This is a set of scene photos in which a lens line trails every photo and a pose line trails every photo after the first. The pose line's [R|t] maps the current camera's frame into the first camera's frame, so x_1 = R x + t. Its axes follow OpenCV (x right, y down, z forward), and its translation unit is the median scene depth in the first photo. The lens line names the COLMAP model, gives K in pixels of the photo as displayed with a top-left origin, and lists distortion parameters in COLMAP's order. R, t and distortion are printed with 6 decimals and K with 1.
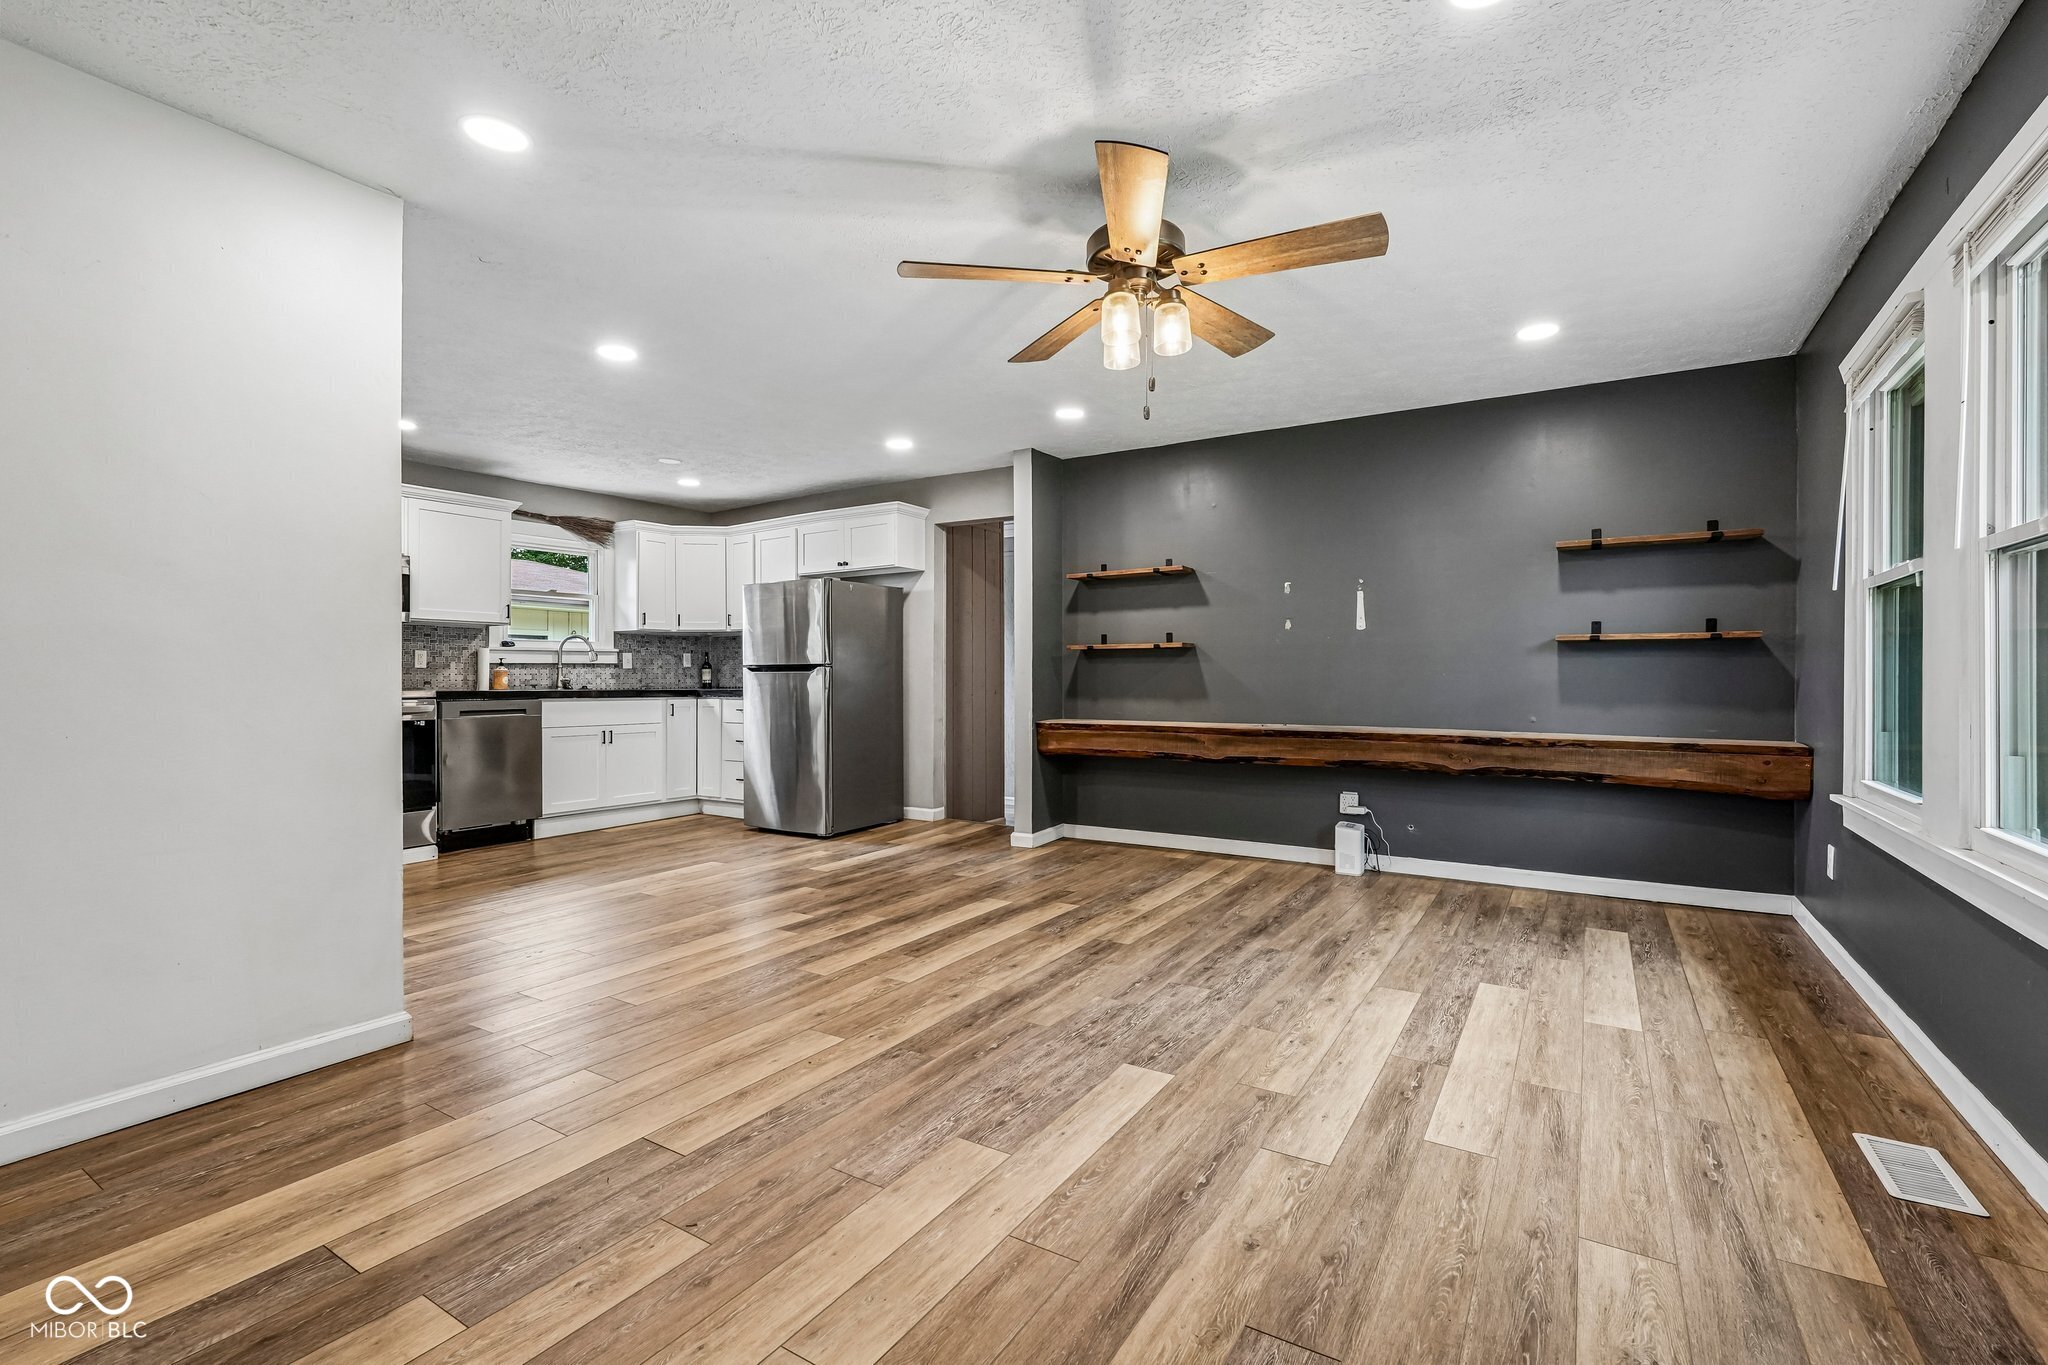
lens RADIAL K [[907.6, 0, 1024.0], [0, 907.6, 682.5], [0, 0, 1]] dist [-0.022978, 0.008911]
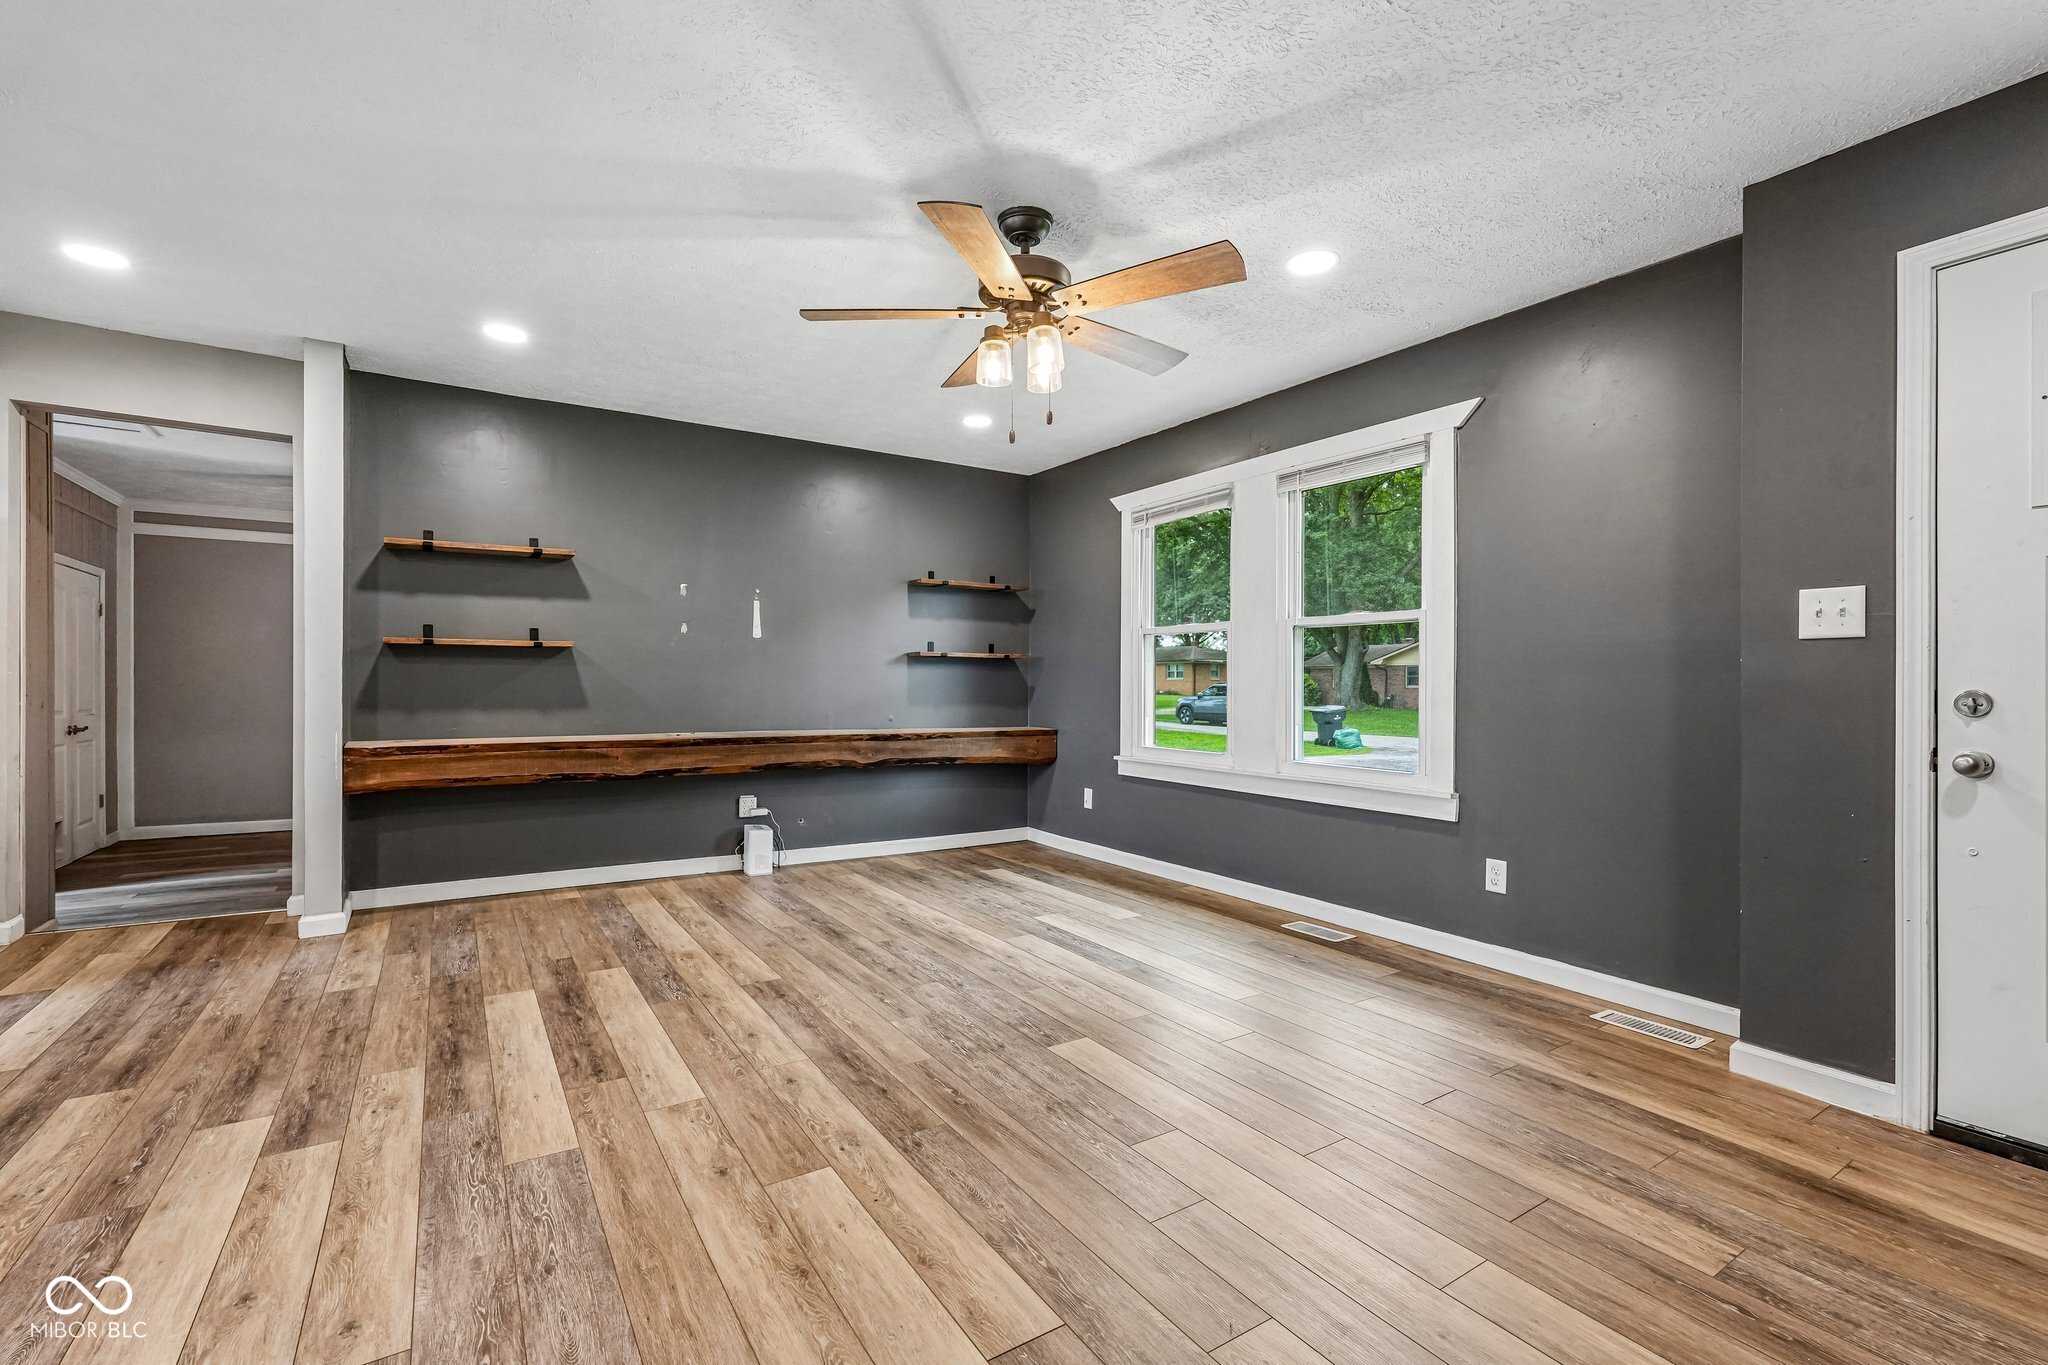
lens RADIAL K [[899.7, 0, 1022.6], [0, 899.7, 679.6], [0, 0, 1]] dist [-0.021236, 0.011705]
pose [[0.418427, 0.007697, 0.908218, -0.681553], [-0.000592, 0.999966, -0.008201, -0.003166], [-0.908250, 0.002894, 0.418417, 0.458600]]
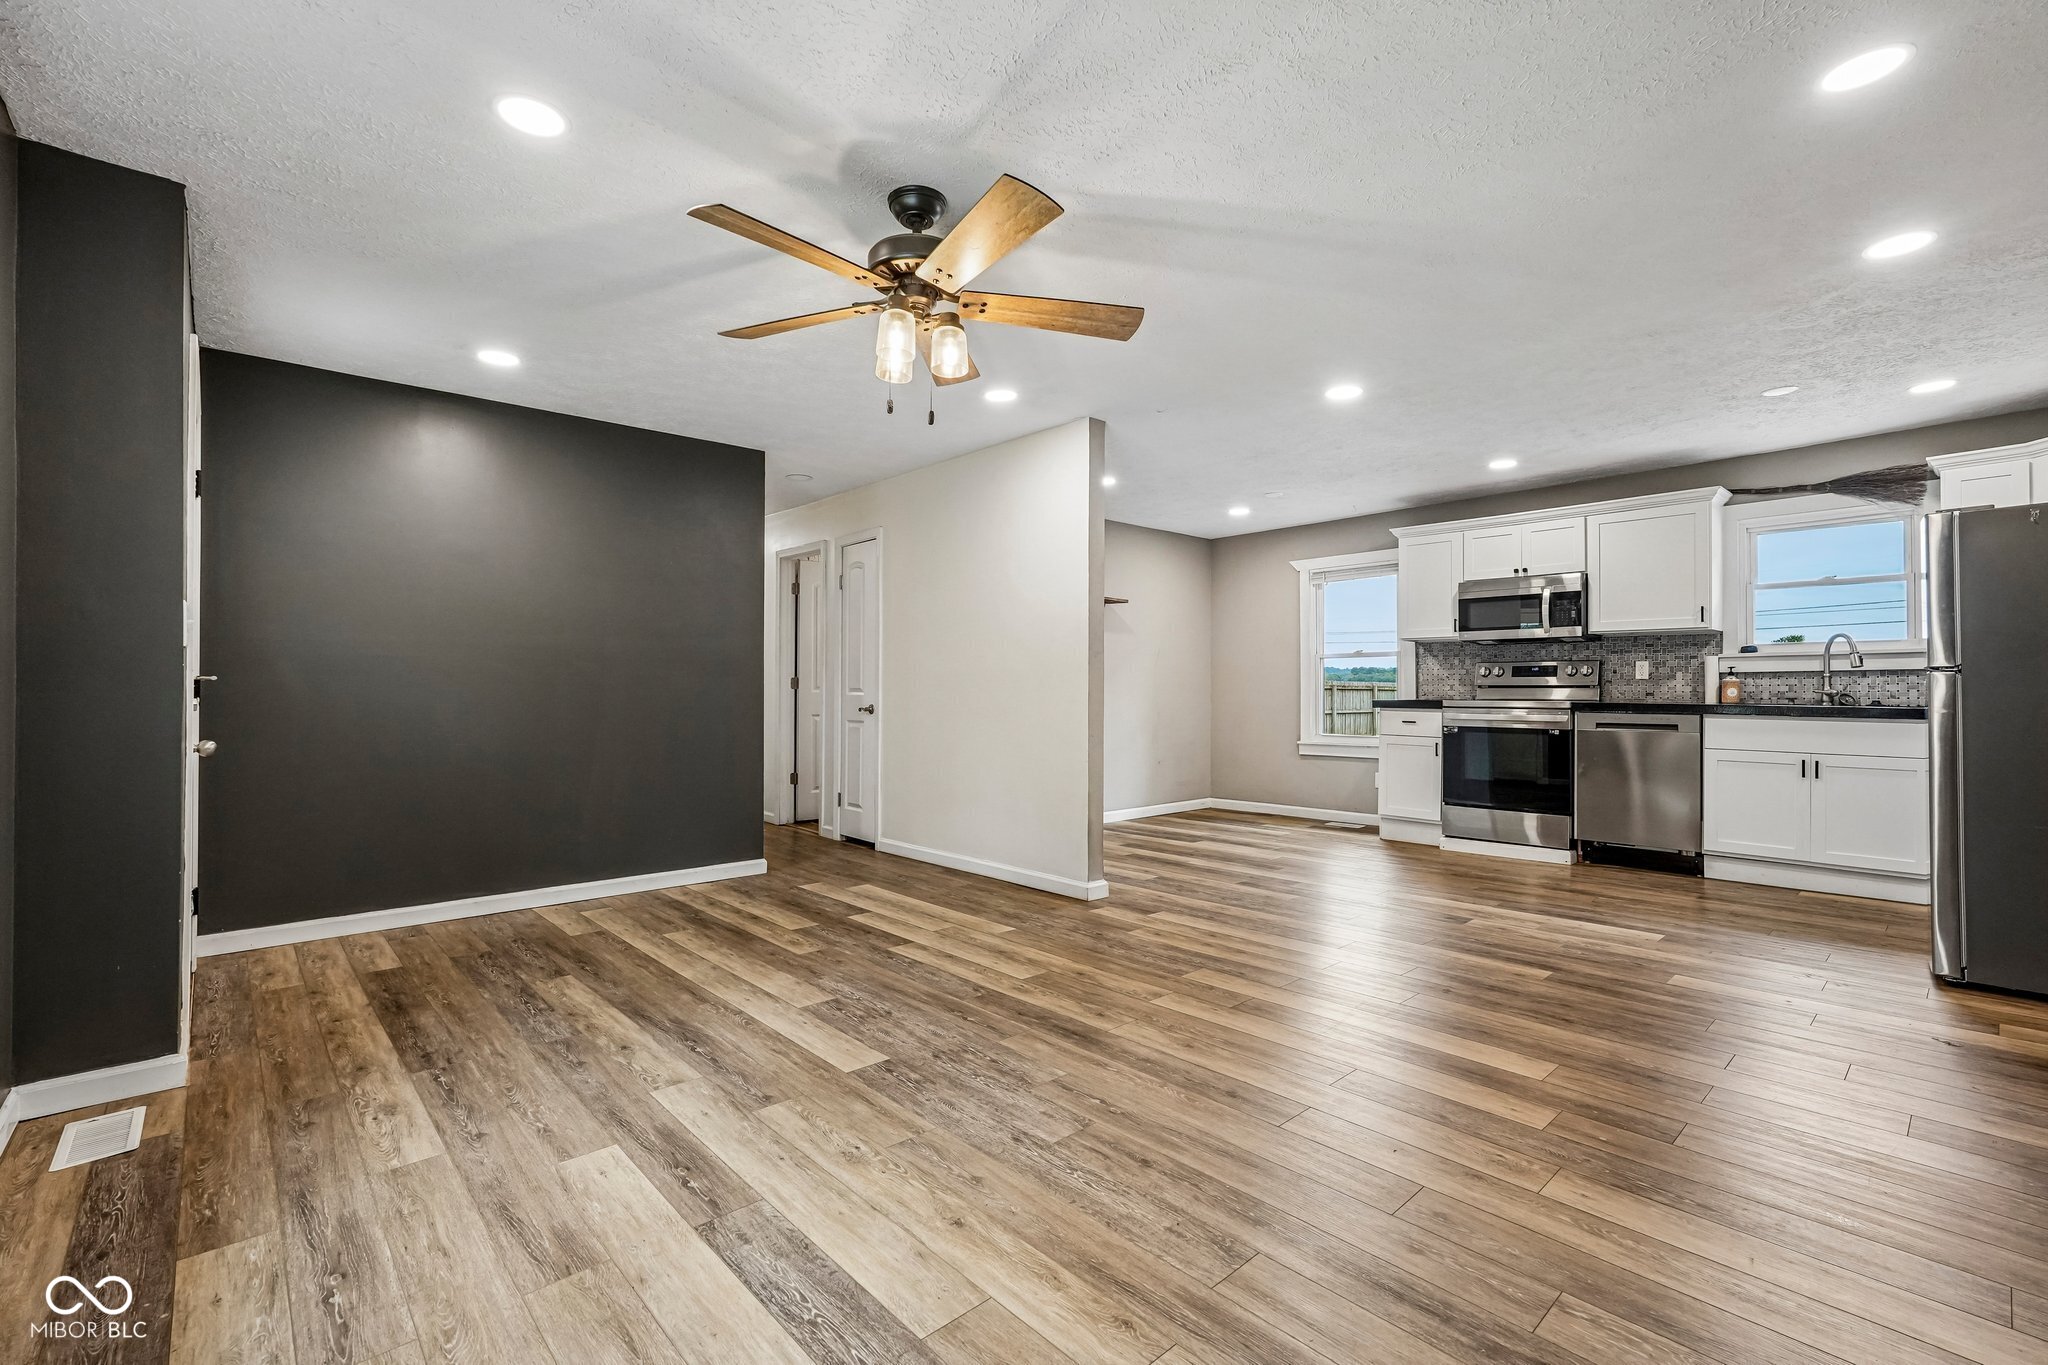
lens RADIAL K [[901.1, 0, 1015.8], [0, 901.1, 684.5], [0, 0, 1]] dist [-0.024542, 0.010390]
pose [[-0.274544, -0.001959, -0.961573, 0.854709], [-0.003355, 0.999994, -0.001080, -0.013107], [0.961569, 0.002929, -0.274549, 1.126815]]
